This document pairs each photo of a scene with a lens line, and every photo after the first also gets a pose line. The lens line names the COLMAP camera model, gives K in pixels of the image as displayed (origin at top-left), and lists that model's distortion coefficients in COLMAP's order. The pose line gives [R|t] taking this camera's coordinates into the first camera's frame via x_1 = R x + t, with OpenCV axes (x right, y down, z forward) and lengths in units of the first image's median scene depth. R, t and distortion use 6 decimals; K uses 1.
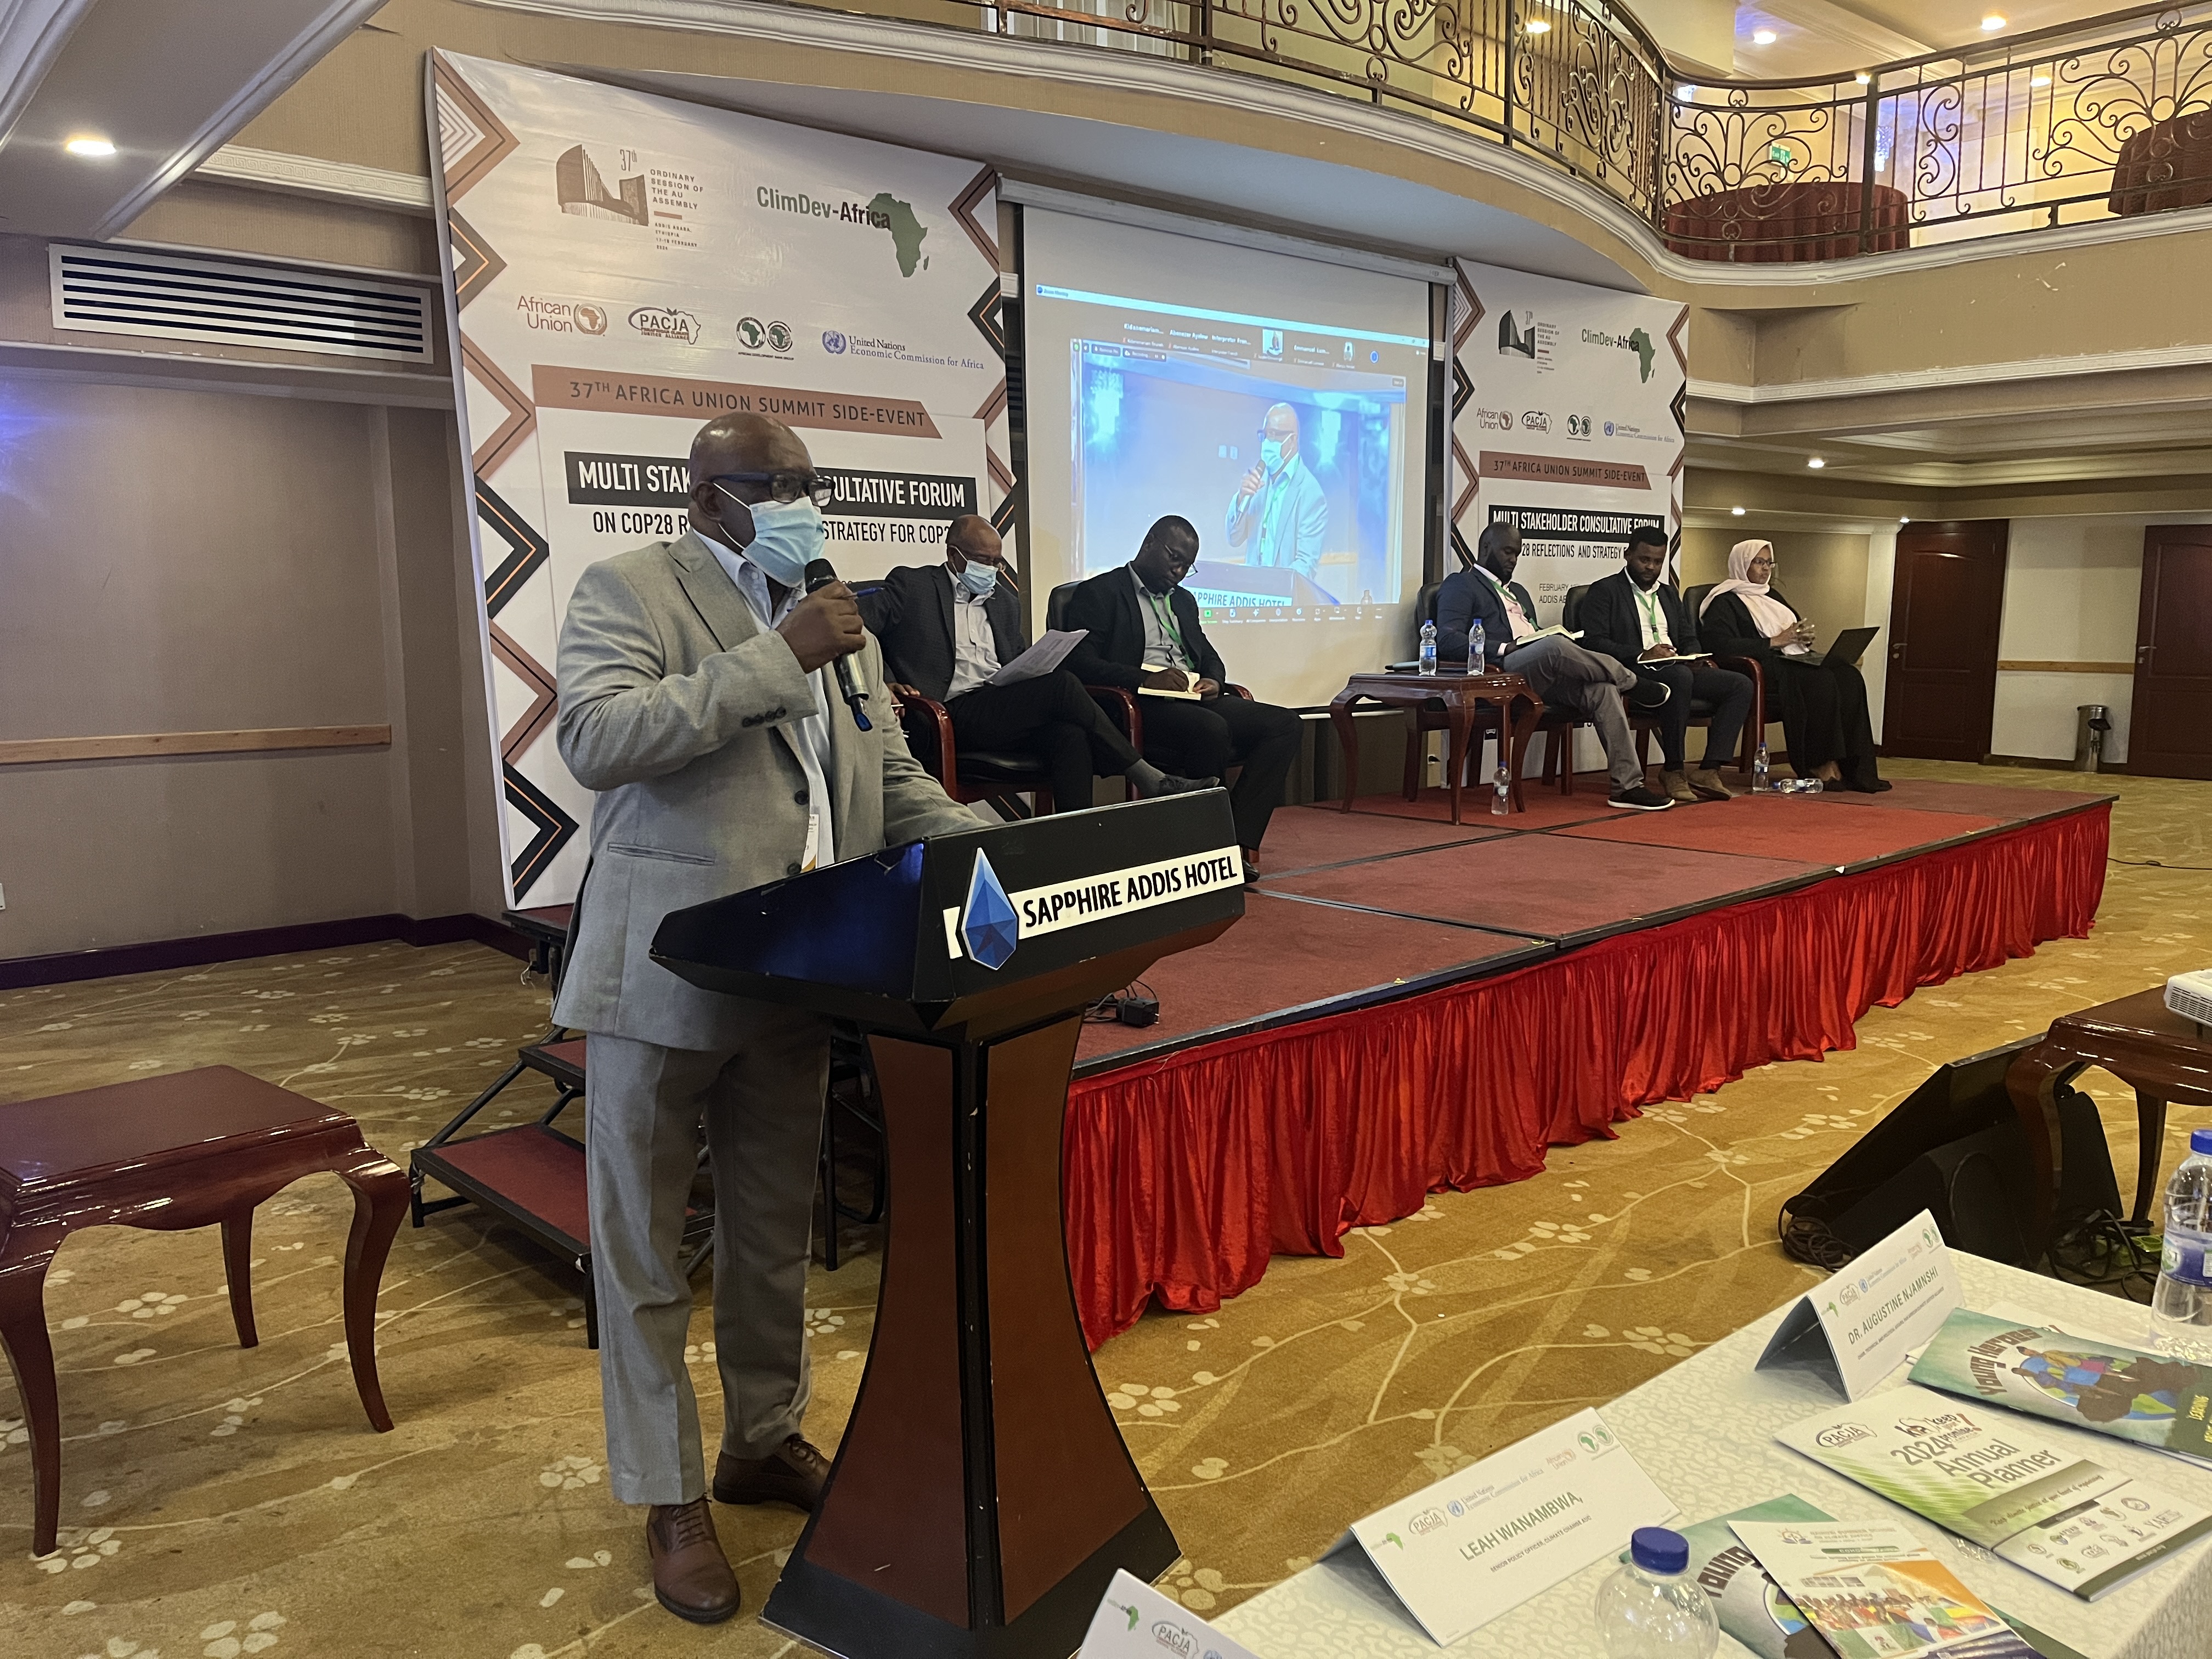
lens RADIAL K [[1679.6, 0, 1111.6], [0, 1679.6, 822.2], [0, 0, 1]] dist [0.070642, -0.070913]
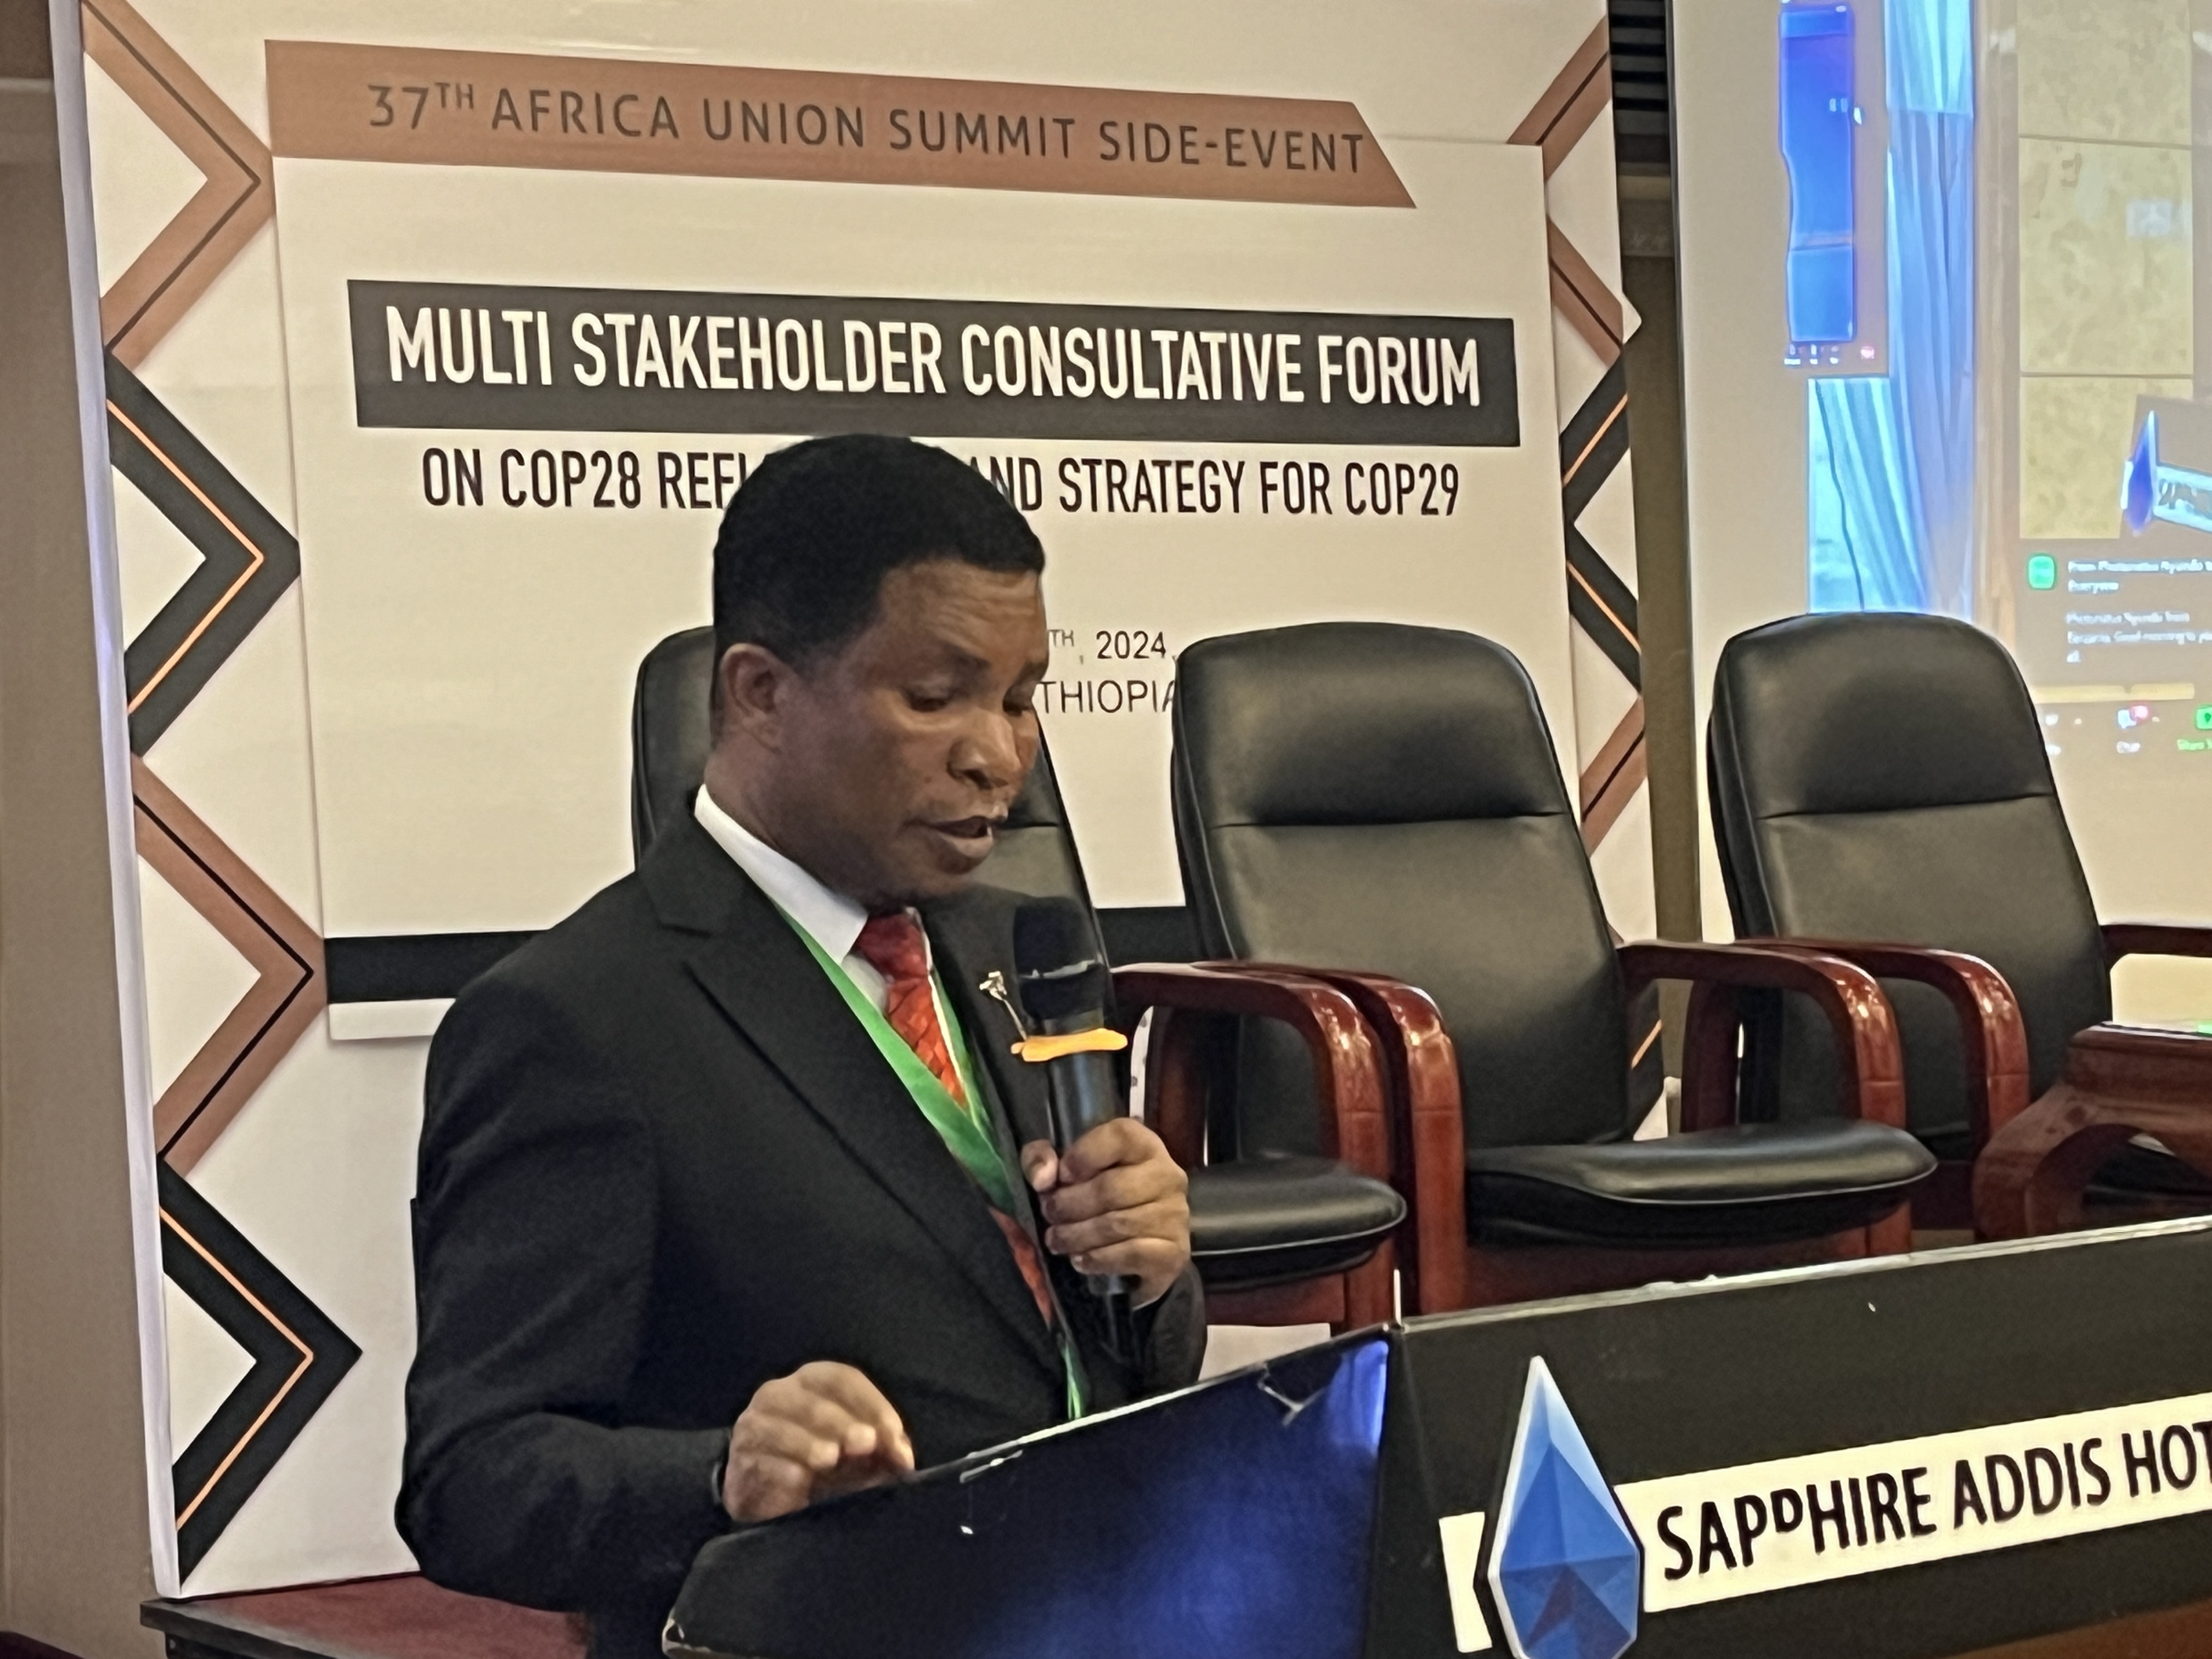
lens RADIAL K [[5508.0, 0, 1106.0], [0, 5508.0, 829.5], [0, 0, 1]] dist [0.221667, -0.582526]
pose [[0.988367, -0.007510, -0.151903, 0.004910], [-0.008151, 0.994729, -0.102216, 0.009110], [0.151870, 0.102265, 0.983096, -0.081782]]
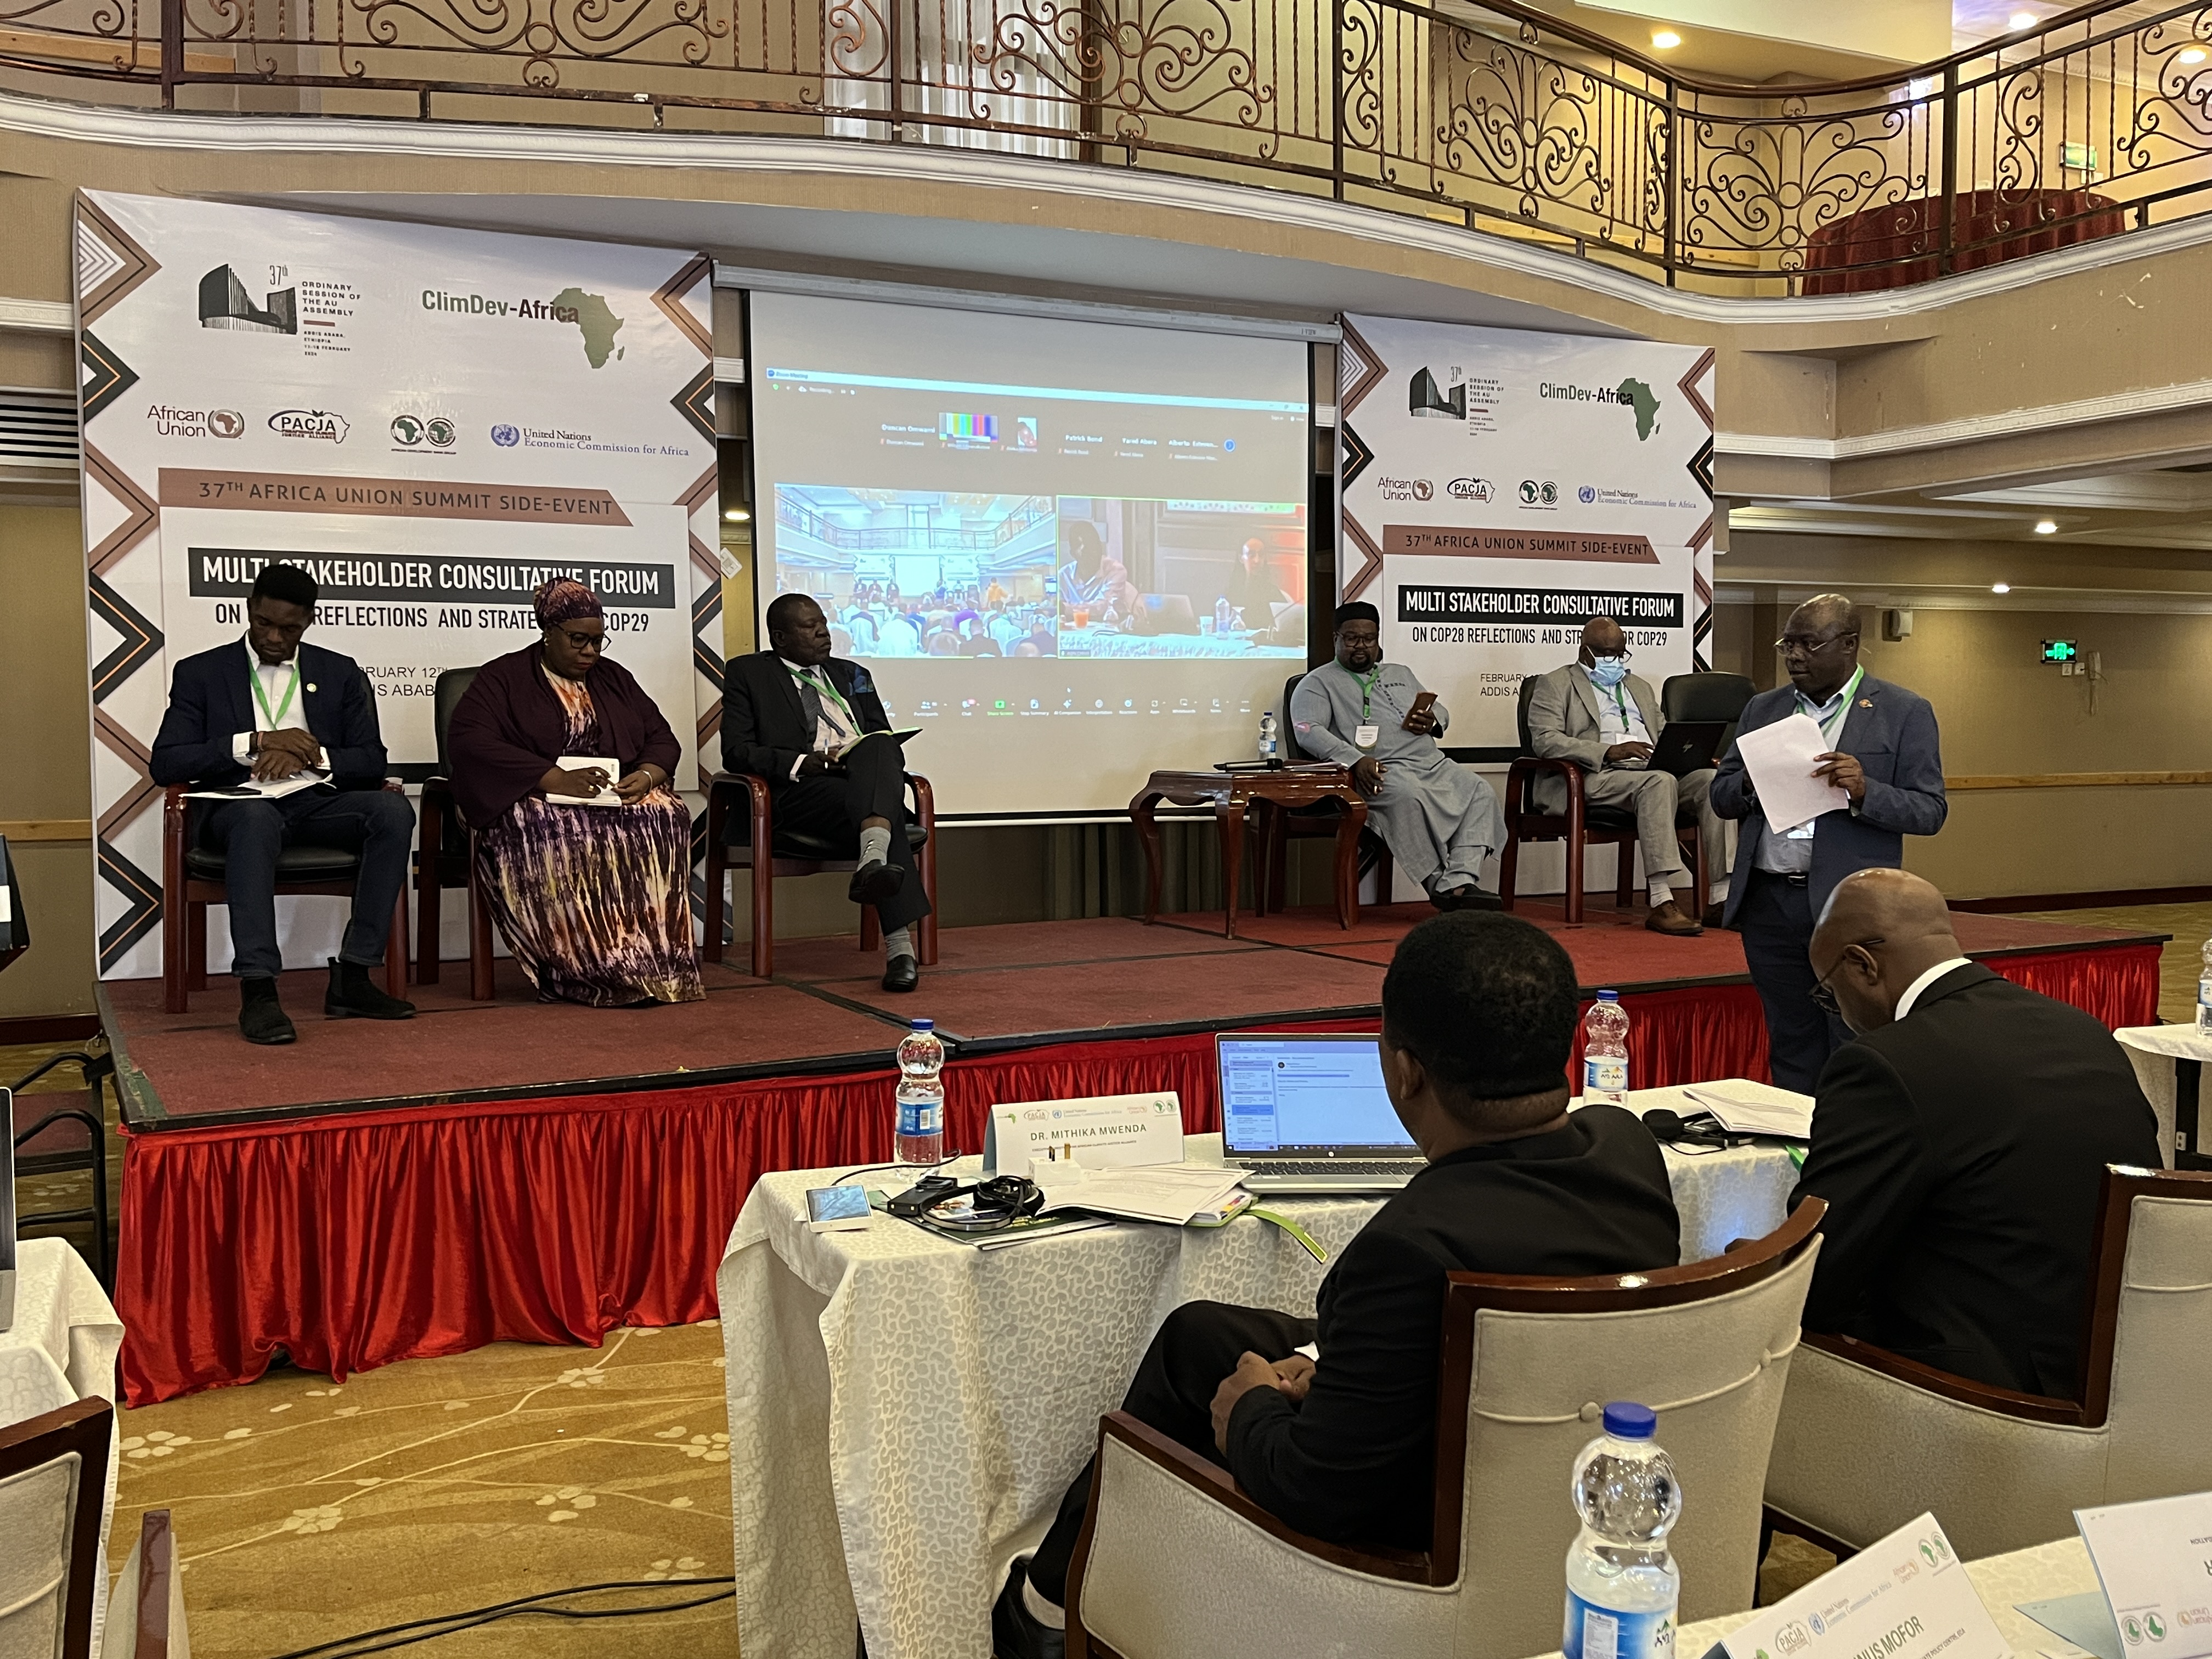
lens RADIAL K [[1951.6, 0, 1093.6], [0, 1951.6, 825.9], [0, 0, 1]] dist [0.046627, -0.011837]
pose [[0.962120, 0.013710, -0.272280, 0.495401], [-0.033610, 0.997081, -0.068558, 0.017346], [0.270546, 0.075113, 0.959772, -0.012542]]
